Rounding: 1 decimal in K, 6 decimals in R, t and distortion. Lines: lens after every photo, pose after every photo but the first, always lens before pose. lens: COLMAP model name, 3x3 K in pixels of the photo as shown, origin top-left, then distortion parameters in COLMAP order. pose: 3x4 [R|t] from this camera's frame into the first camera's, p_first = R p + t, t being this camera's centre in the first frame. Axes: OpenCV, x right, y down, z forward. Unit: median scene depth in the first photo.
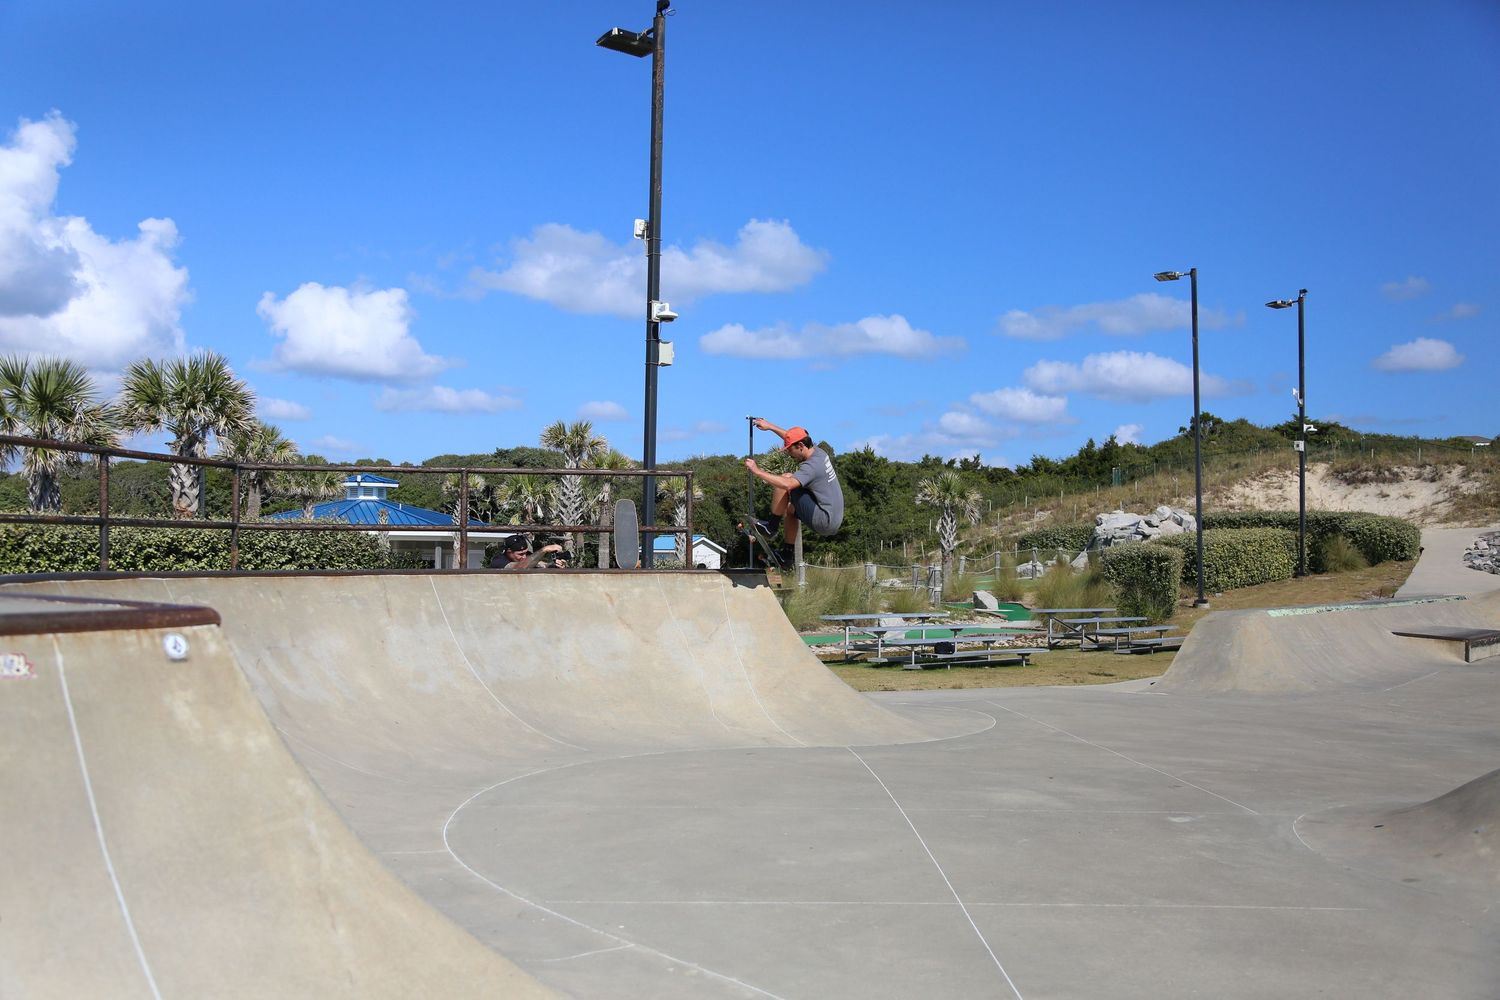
lens RADIAL K [[1444.0, 0, 750.0], [0, 1444.0, 500.0], [0, 0, 1]] dist [-0.008520, 0.090972]
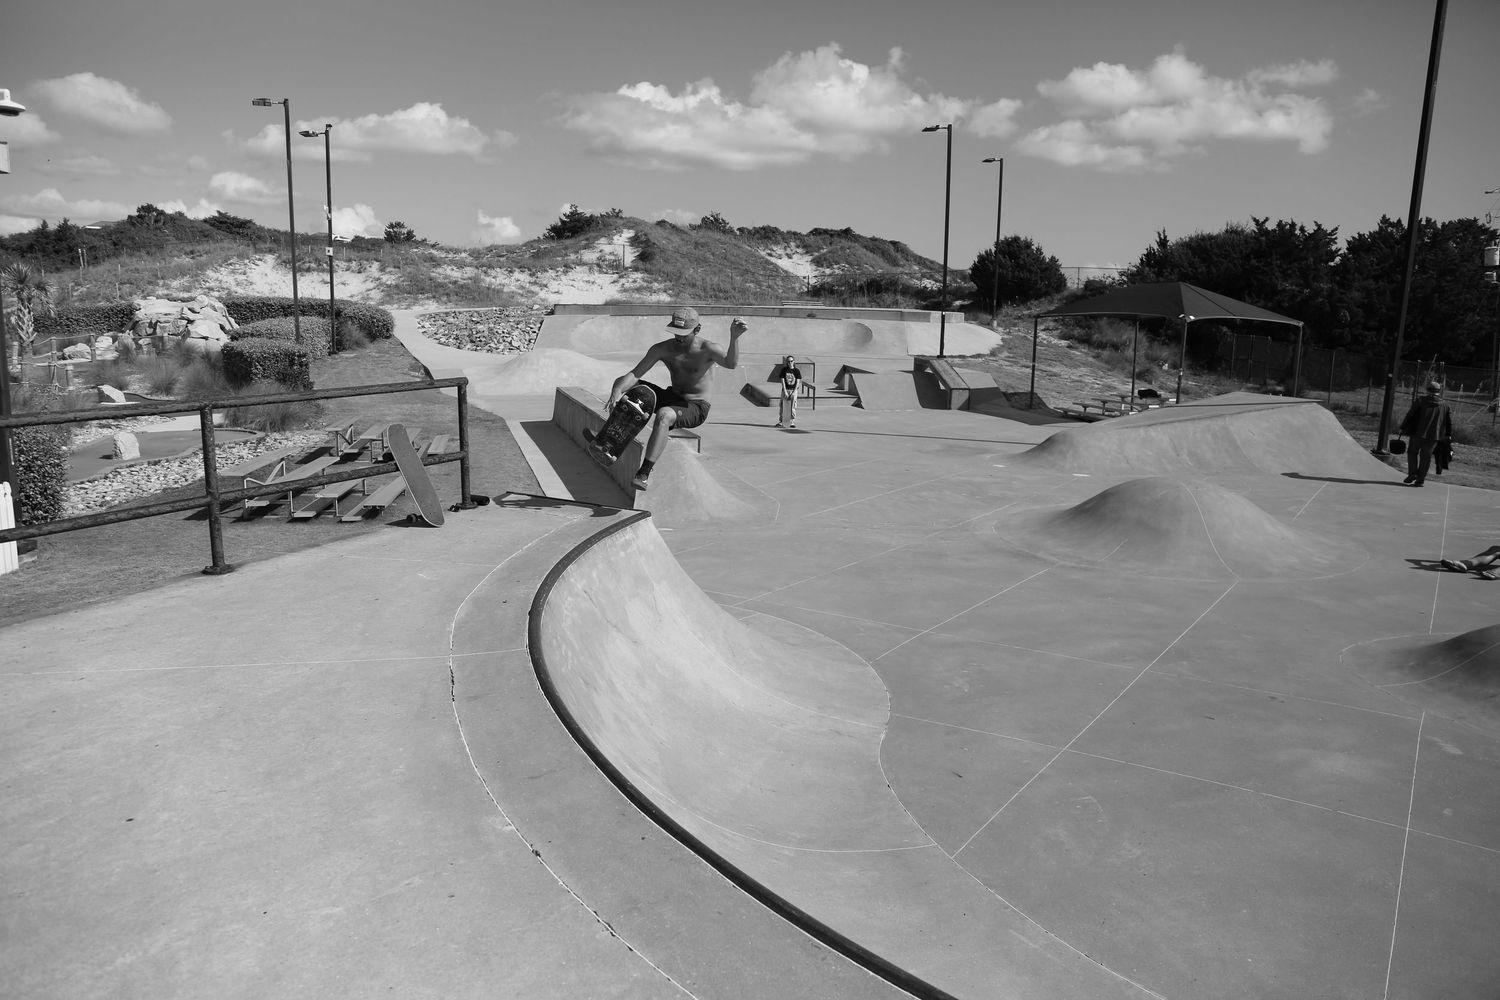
lens RADIAL K [[1022.1, 0, 750.0], [0, 1022.1, 500.0], [0, 0, 1]] dist [-0.131603, 0.078820]
pose [[0.605675, -0.137168, 0.783800, -0.146071], [-0.046267, 0.977292, 0.206782, -0.028916], [-0.794366, -0.161507, 0.585576, 0.215601]]
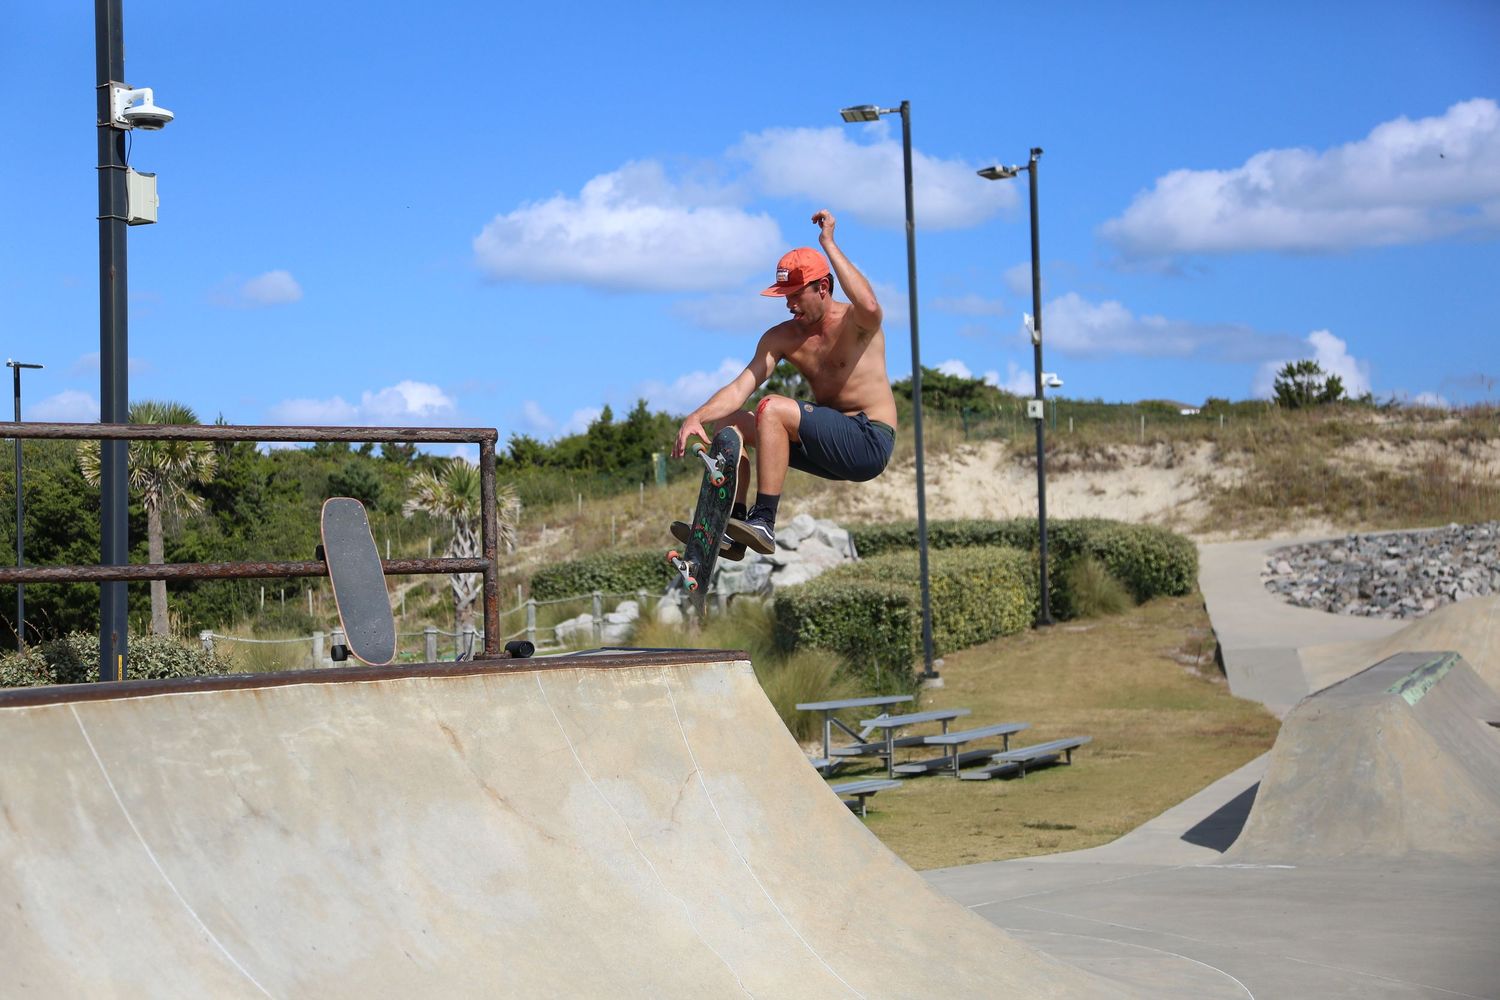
lens RADIAL K [[2422.8, 0, 750.0], [0, 2422.8, 500.0], [0, 0, 1]] dist [0.244448, -0.058834]
pose [[0.946469, -0.016832, 0.322355, -0.079036], [0.018891, 0.999816, -0.003261, 0.001830], [-0.322241, 0.009176, 0.946613, 0.107796]]
